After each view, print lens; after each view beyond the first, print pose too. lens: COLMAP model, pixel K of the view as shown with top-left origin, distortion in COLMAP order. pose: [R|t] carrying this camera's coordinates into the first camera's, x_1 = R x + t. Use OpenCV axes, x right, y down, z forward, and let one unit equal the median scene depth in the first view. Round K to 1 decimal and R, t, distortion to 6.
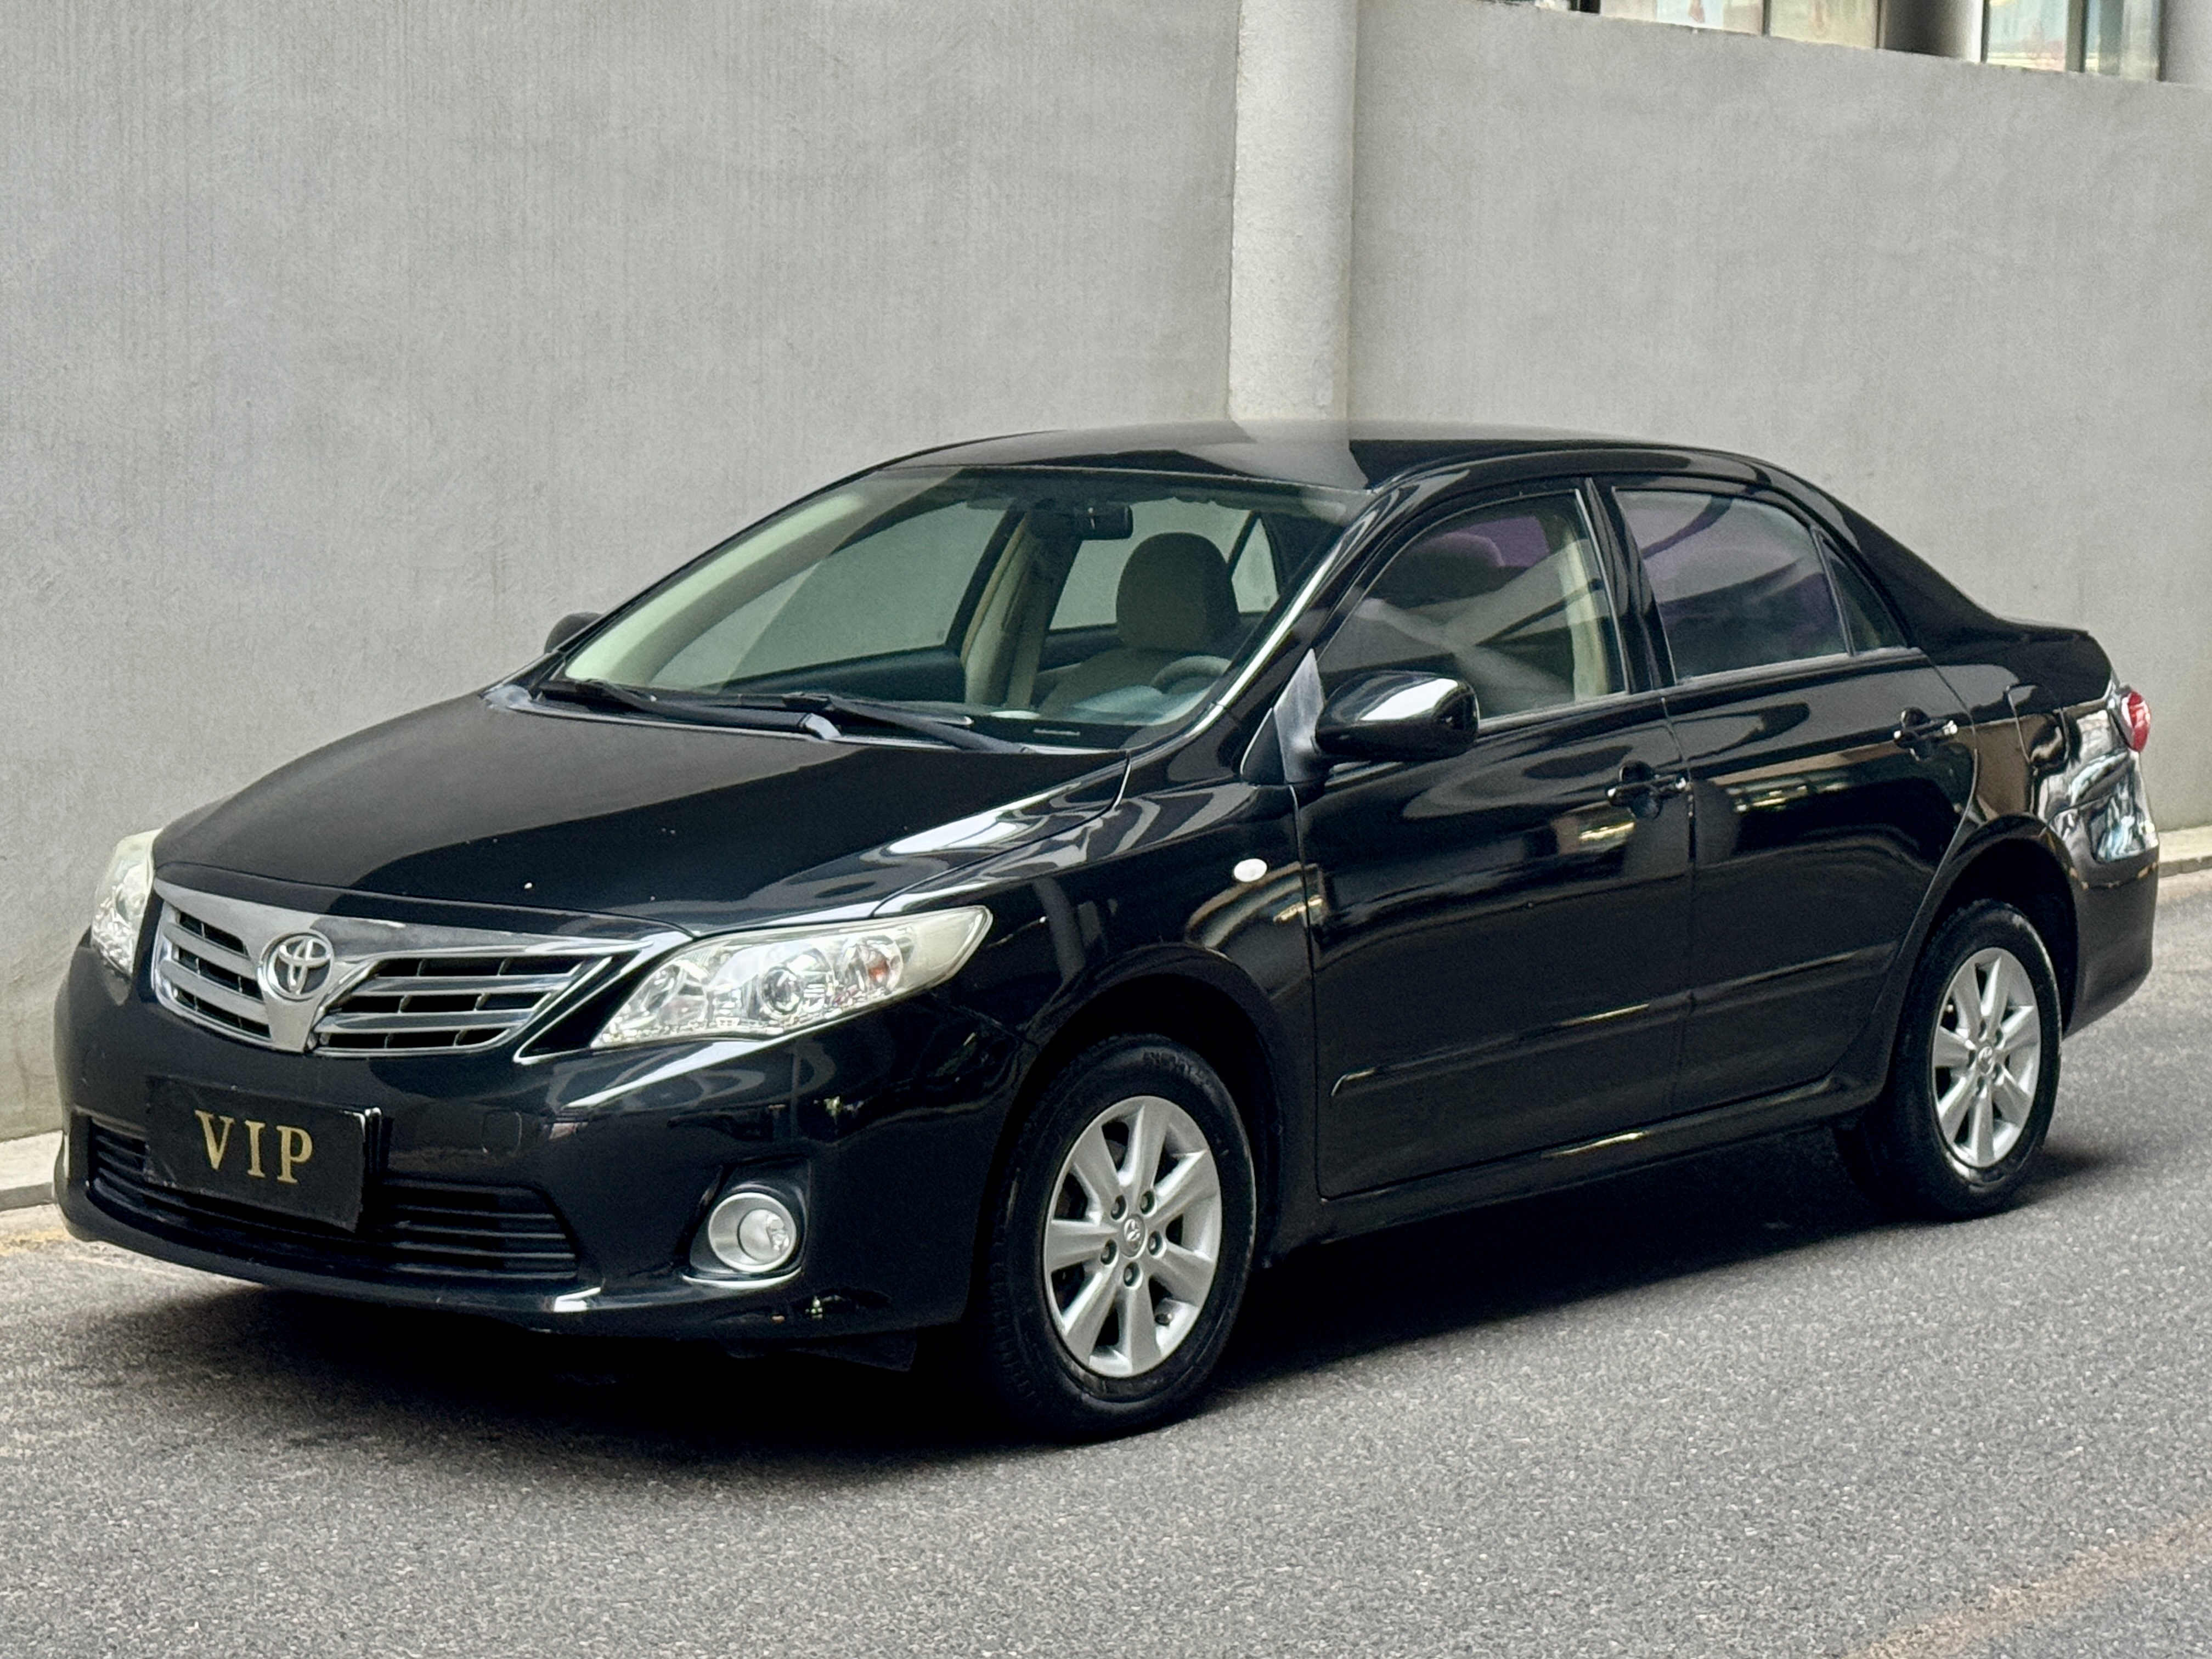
lens RADIAL K [[4775.4, 0, 1098.9], [0, 4775.4, 833.4], [0, 0, 1]] dist [0.194778, 0.000000]
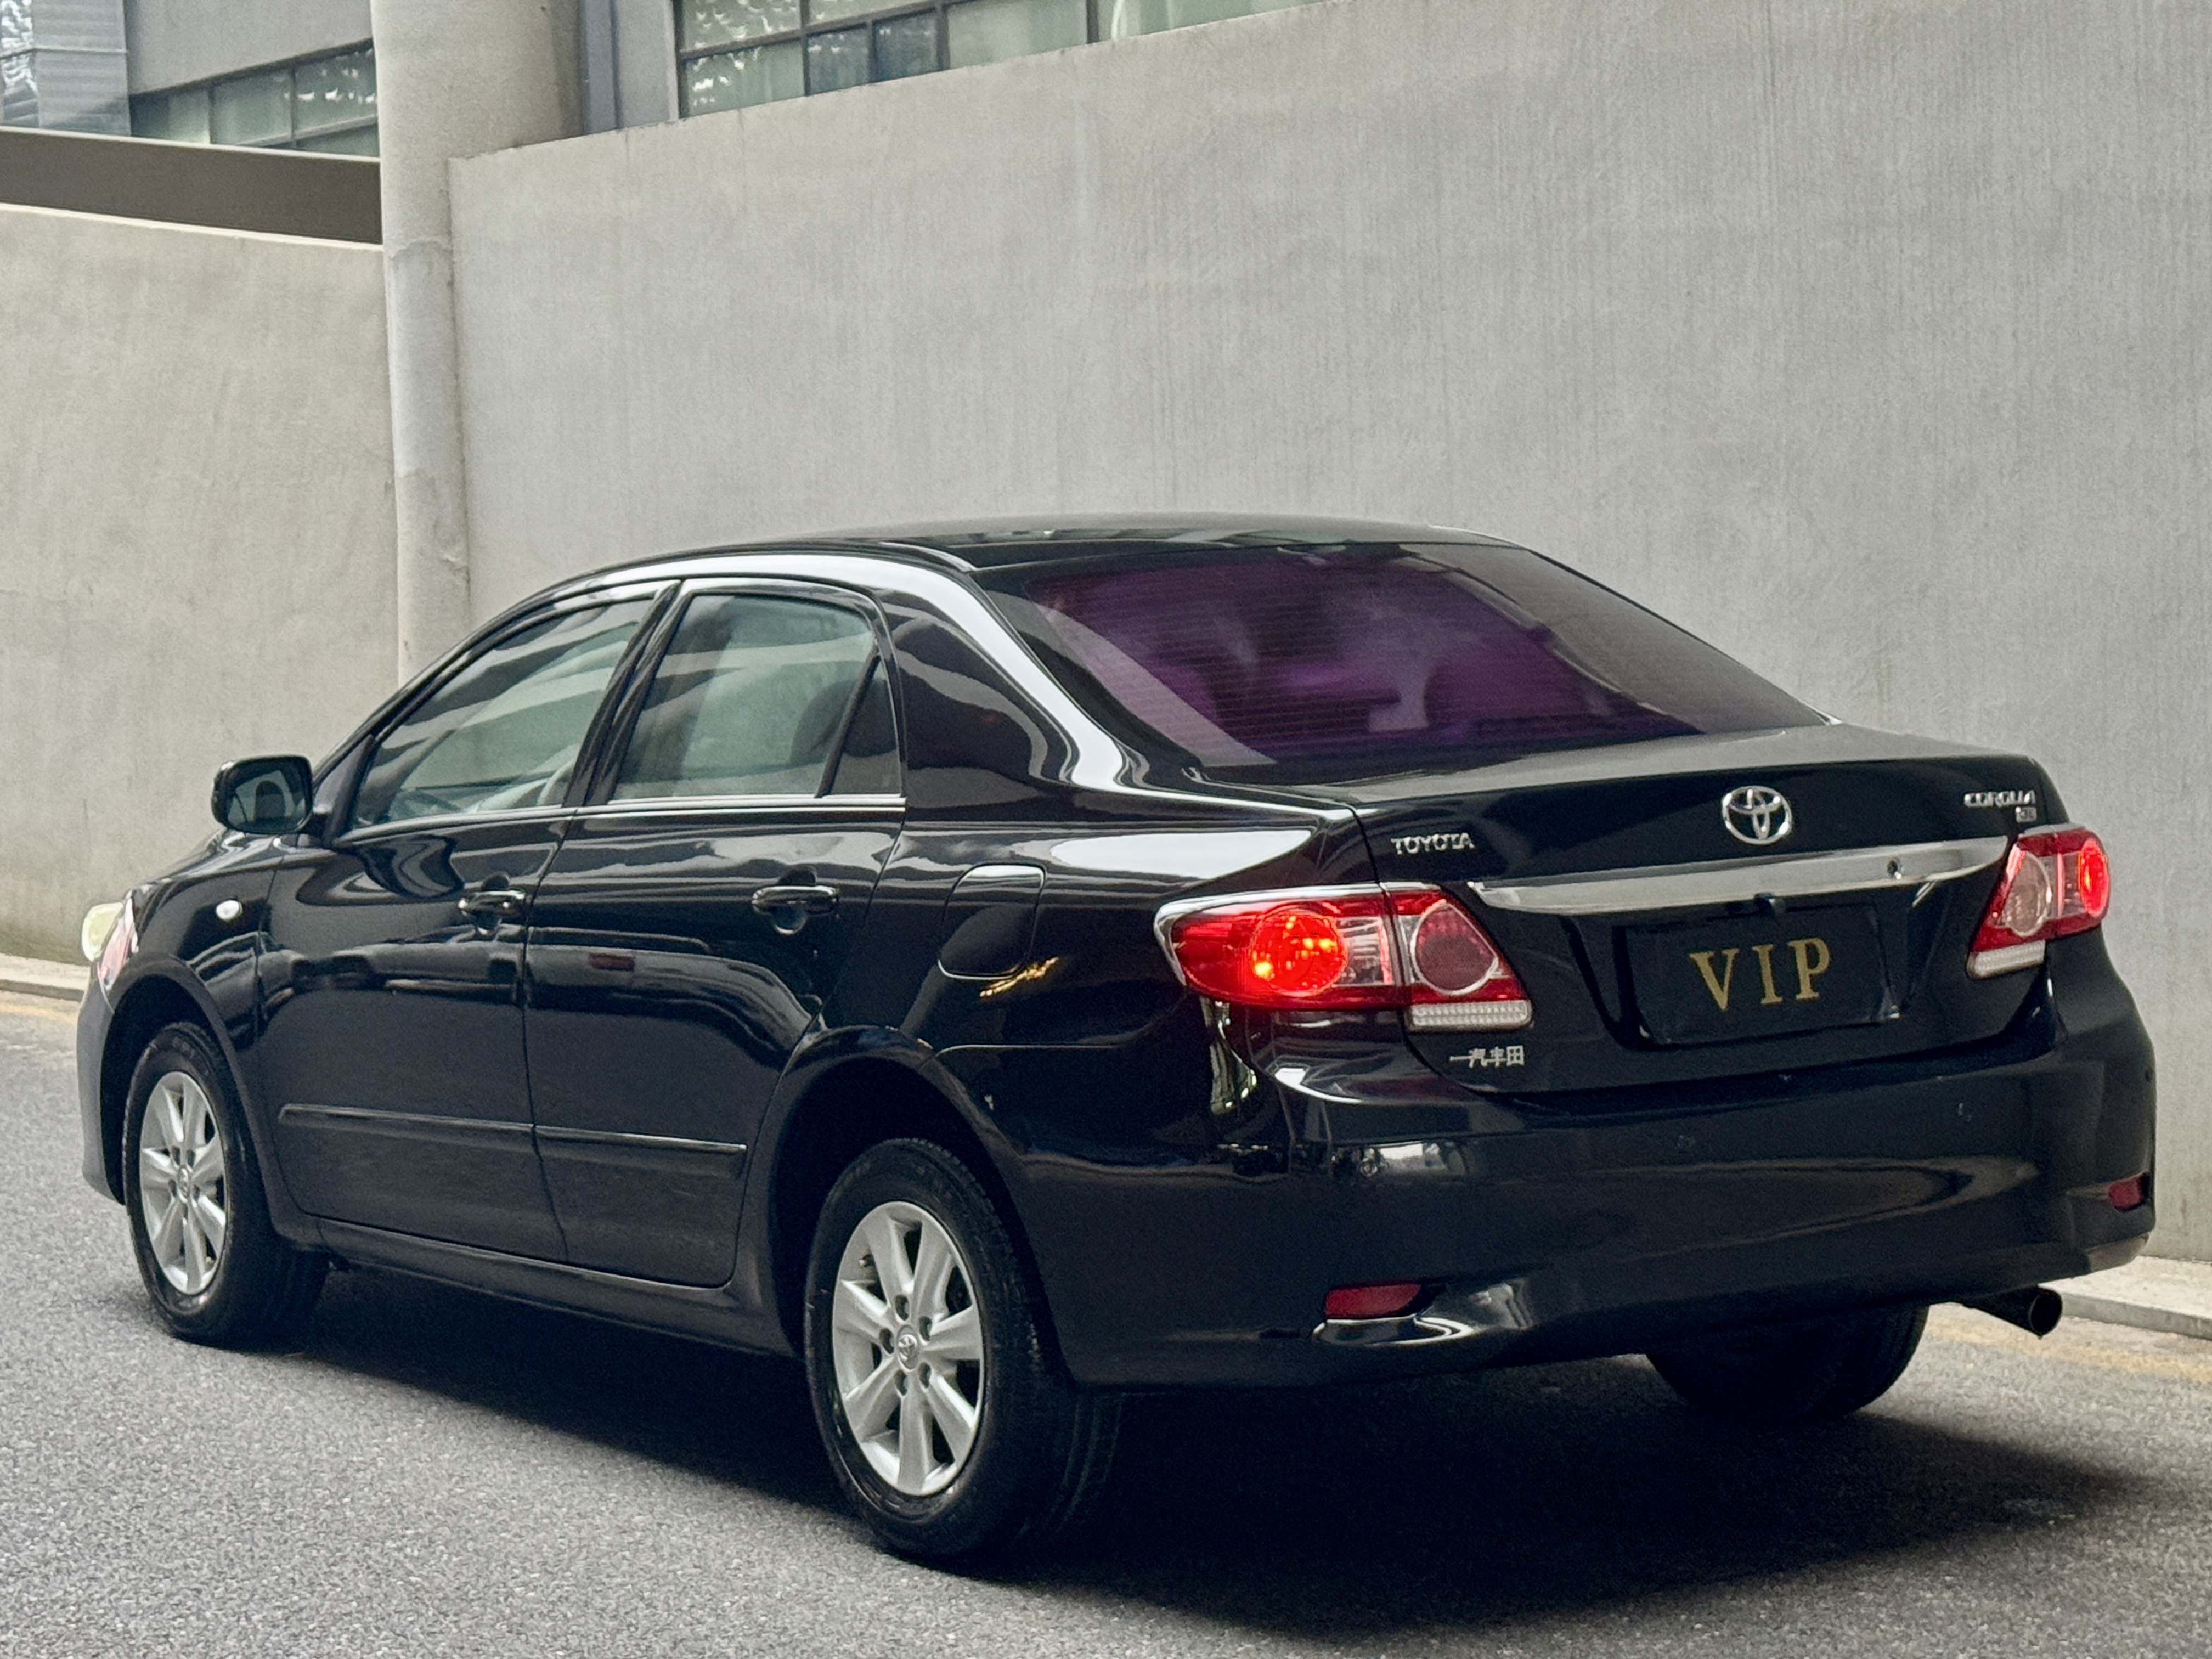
lens RADIAL K [[4775.4, 0, 1098.1], [0, 4775.4, 831.9], [0, 0, 1]] dist [0.194778, 0.000000]
pose [[-0.304227, 0.048640, -0.951357, 1.093436], [-0.064960, 0.995311, 0.071661, -0.110751], [0.950382, 0.083601, -0.299641, 1.536642]]
